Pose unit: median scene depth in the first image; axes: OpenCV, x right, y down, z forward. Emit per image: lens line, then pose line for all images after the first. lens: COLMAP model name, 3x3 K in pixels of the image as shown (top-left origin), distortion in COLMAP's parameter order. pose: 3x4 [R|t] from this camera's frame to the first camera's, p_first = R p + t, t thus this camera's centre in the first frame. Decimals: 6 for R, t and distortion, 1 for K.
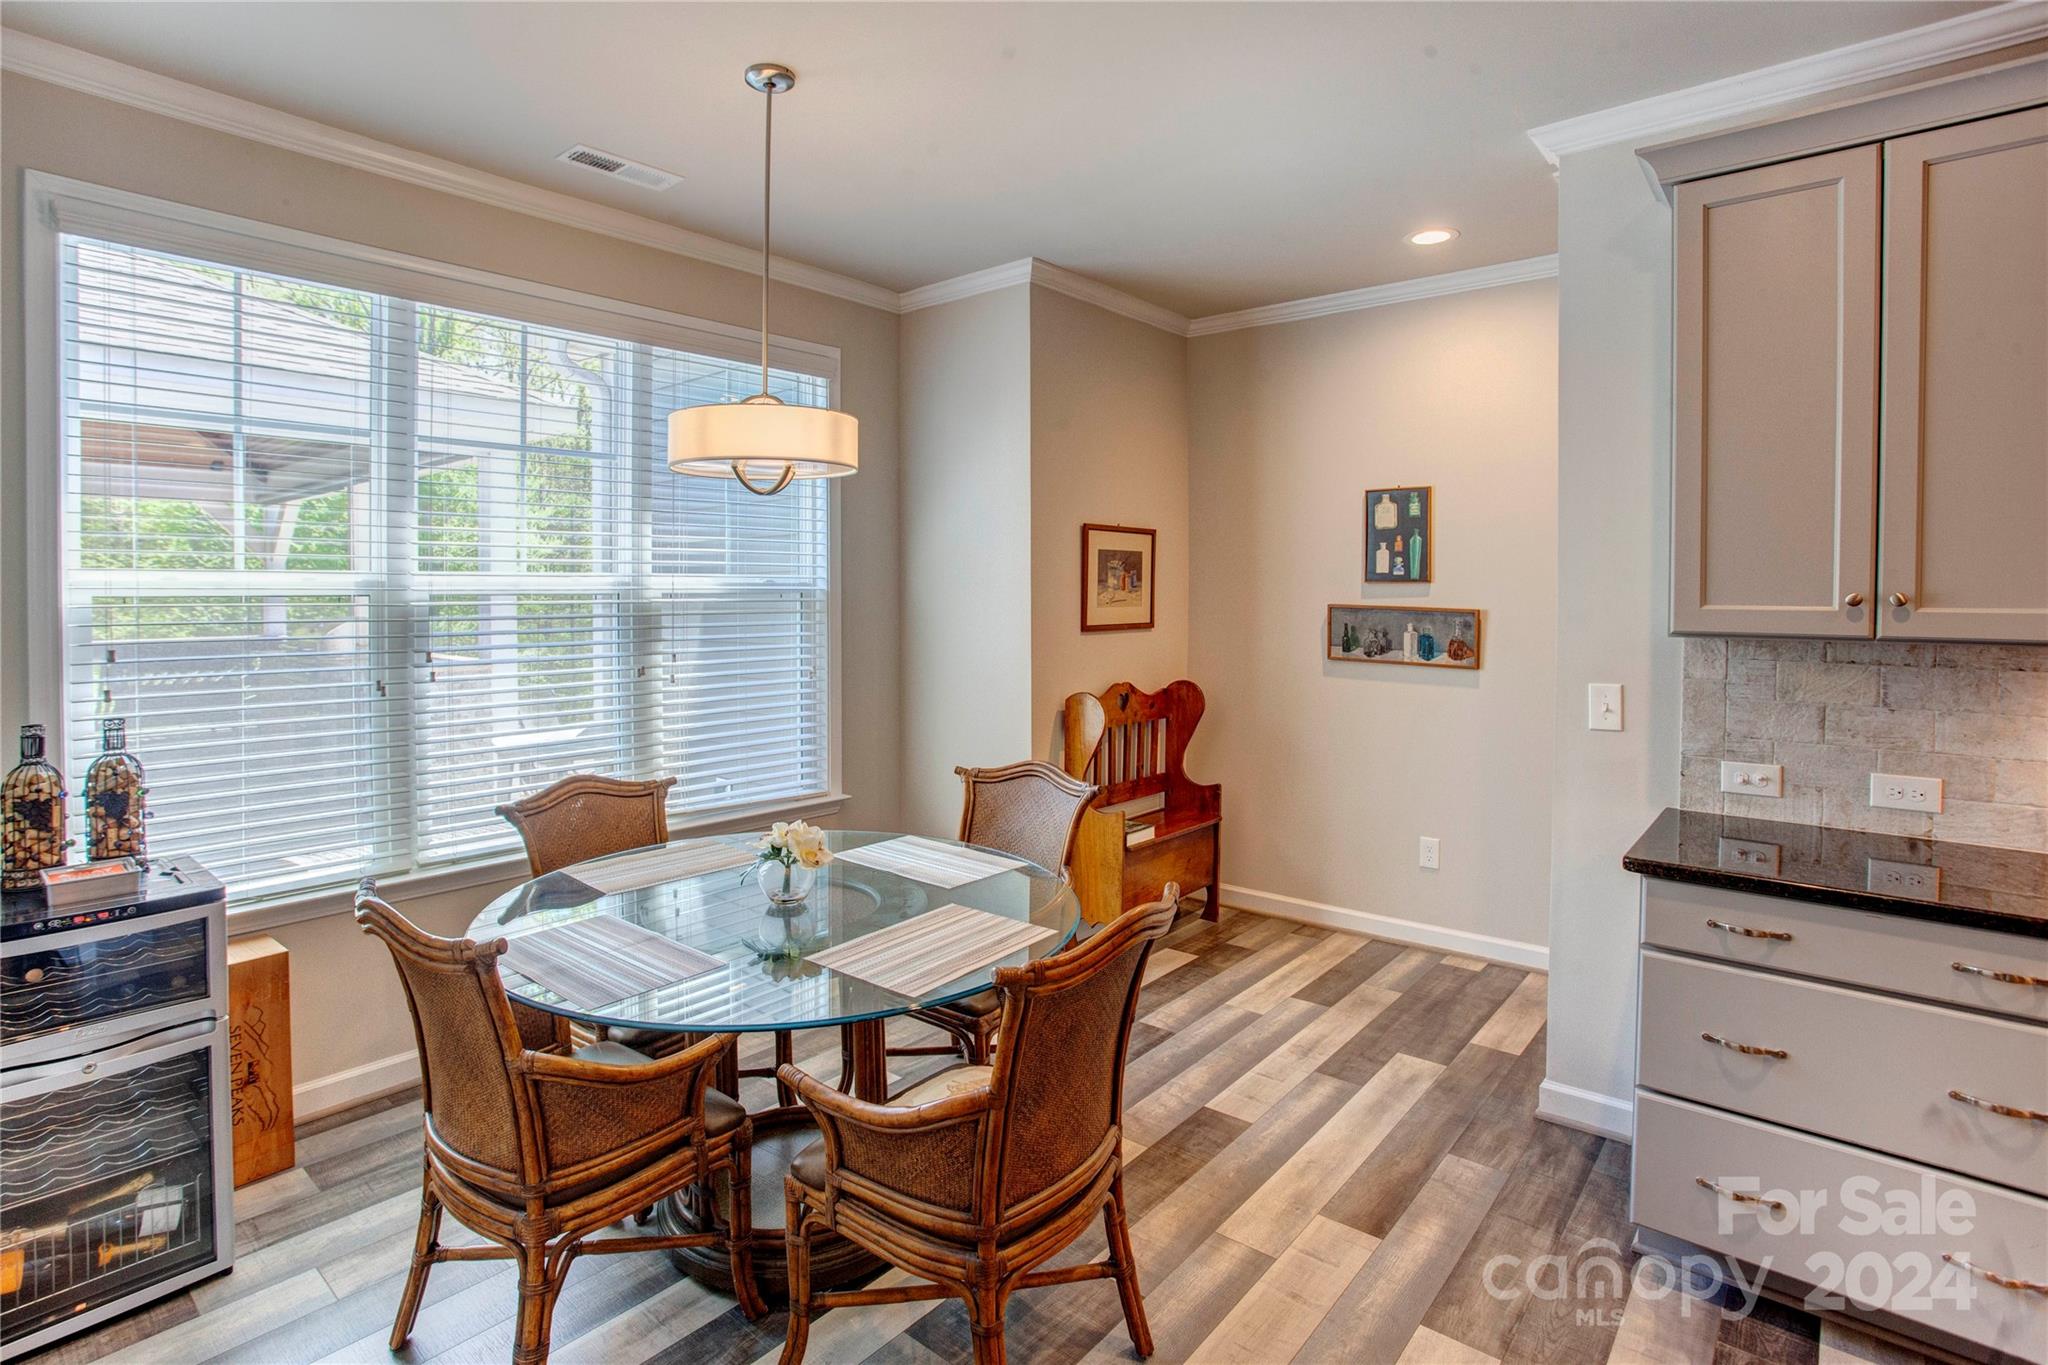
lens RADIAL K [[1011.8, 0, 1001.7], [0, 1011.8, 608.3], [0, 0, 1]] dist [-0.063771, 0.025633]
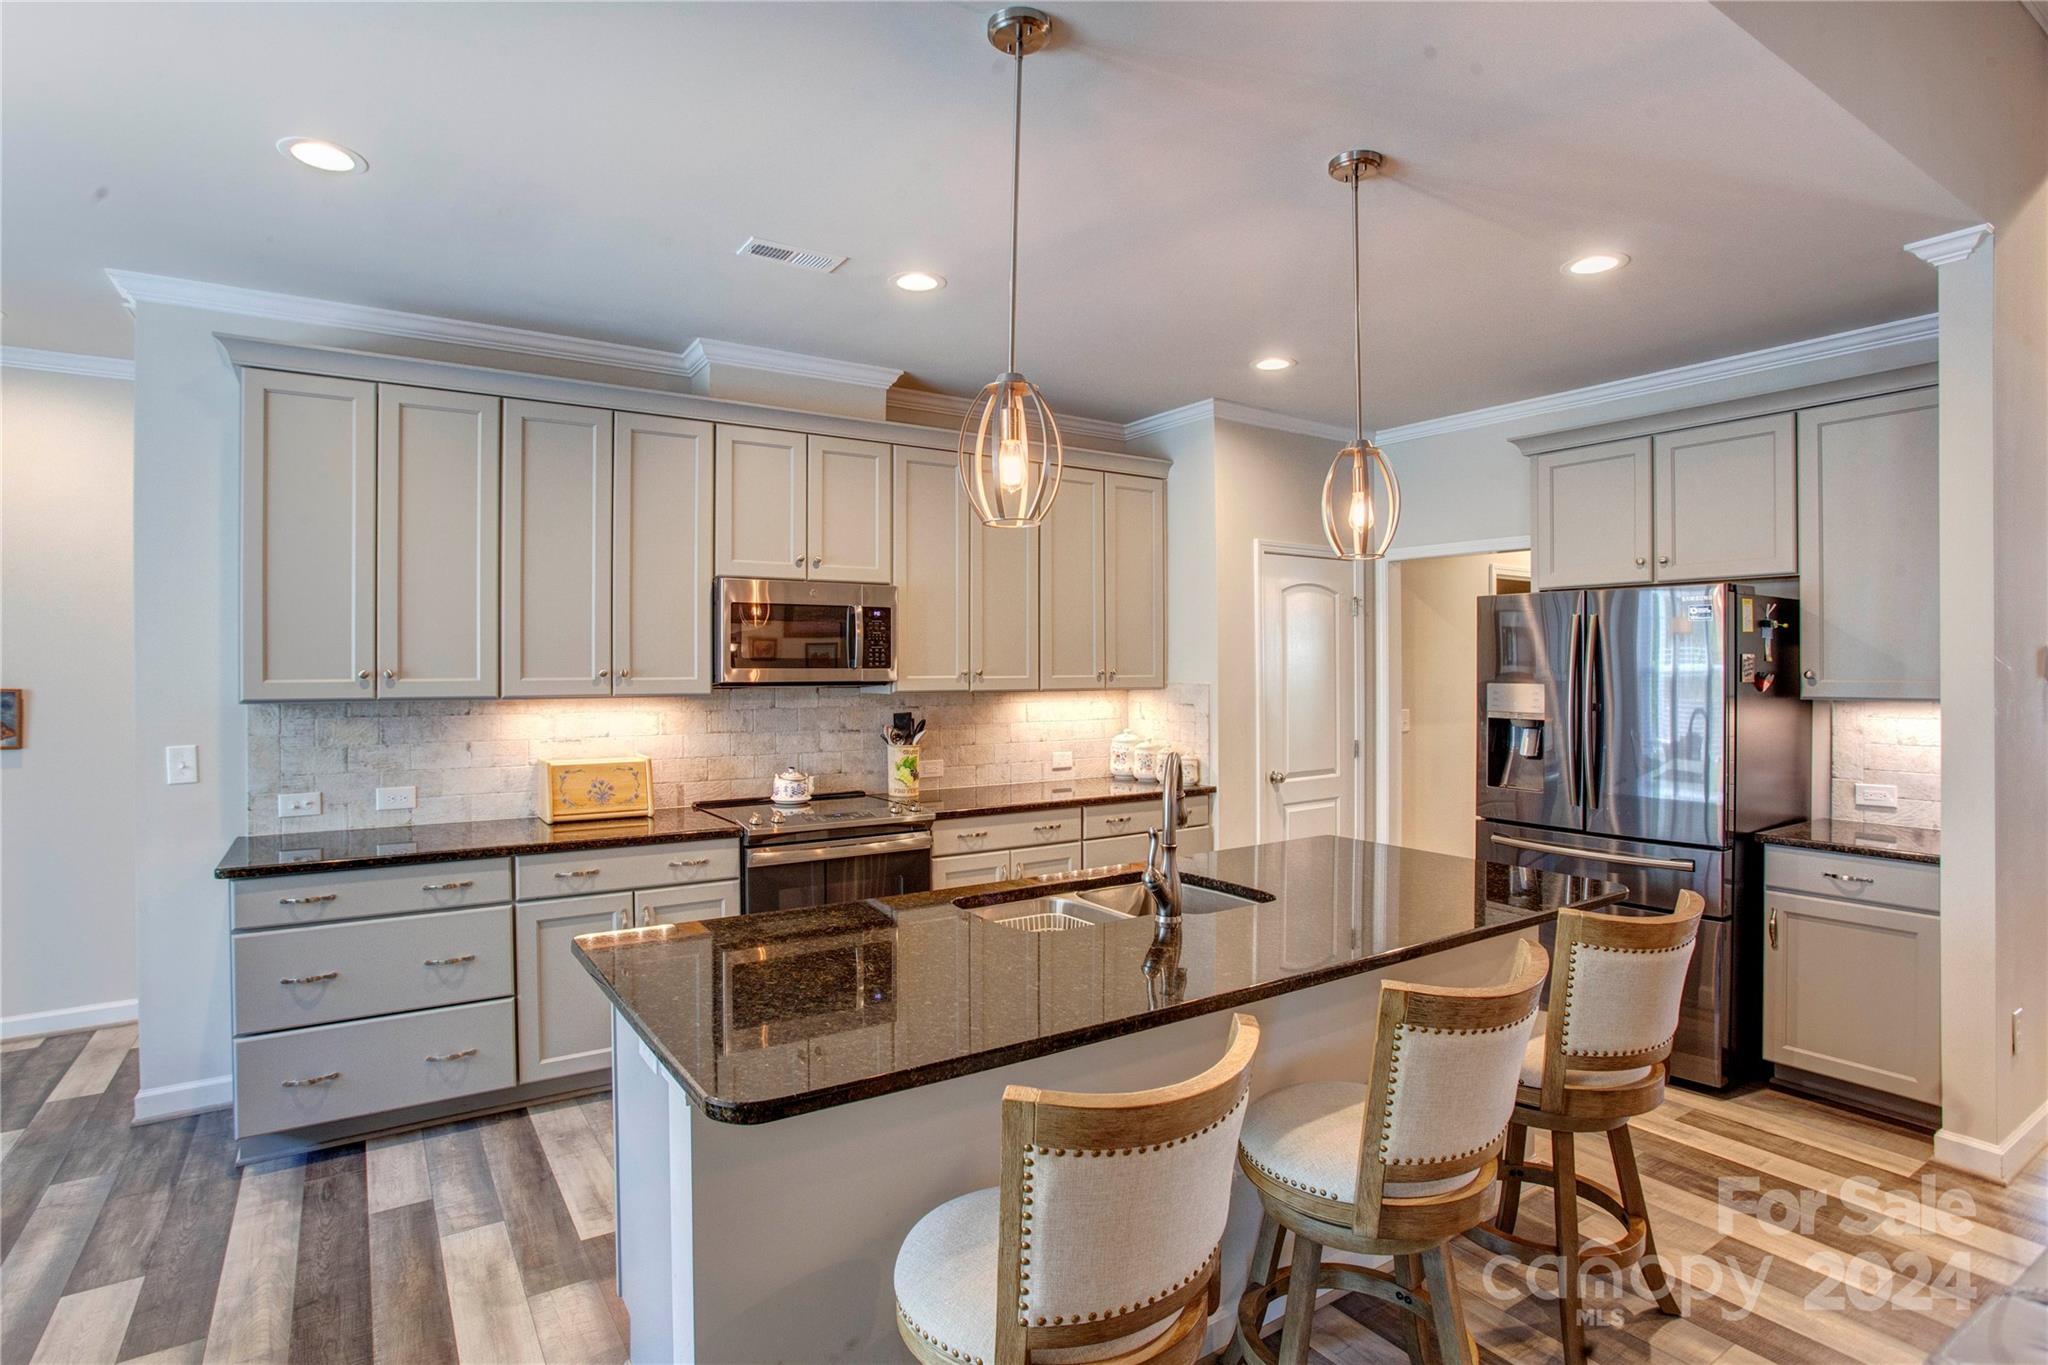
lens RADIAL K [[1011.8, 0, 994.2], [0, 1011.8, 668.7], [0, 0, 1]] dist [-0.063771, 0.025633]
pose [[0.273776, -0.005592, 0.961777, -0.314101], [0.021785, 0.999763, -0.000389, 0.003883], [-0.961547, 0.021059, 0.273833, -0.336860]]
